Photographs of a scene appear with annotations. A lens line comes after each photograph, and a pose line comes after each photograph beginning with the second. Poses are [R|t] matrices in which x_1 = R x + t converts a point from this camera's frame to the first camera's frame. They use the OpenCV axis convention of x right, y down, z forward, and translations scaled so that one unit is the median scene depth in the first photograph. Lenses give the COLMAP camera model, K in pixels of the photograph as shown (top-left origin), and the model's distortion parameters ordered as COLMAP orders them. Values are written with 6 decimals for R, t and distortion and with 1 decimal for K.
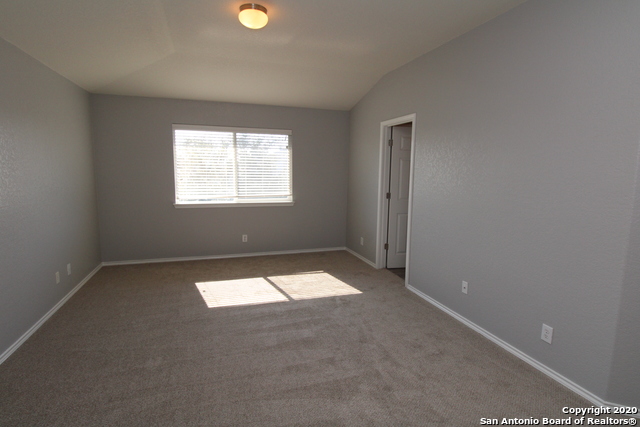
lens RADIAL K [[337.2, 0, 320.2], [0, 337.2, 215.0], [0, 0, 1]] dist [-0.006001, -0.000710]
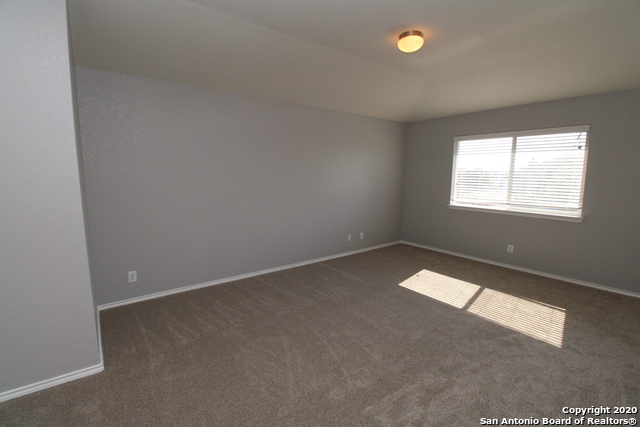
lens RADIAL K [[297.3, 0, 320.3], [0, 297.3, 212.7], [0, 0, 1]] dist [-0.016011, -0.005099]
pose [[0.315067, 0.113377, -0.942273, 0.428375], [-0.132183, 0.988404, 0.074730, -0.024422], [0.939819, 0.101007, 0.326400, 0.254477]]
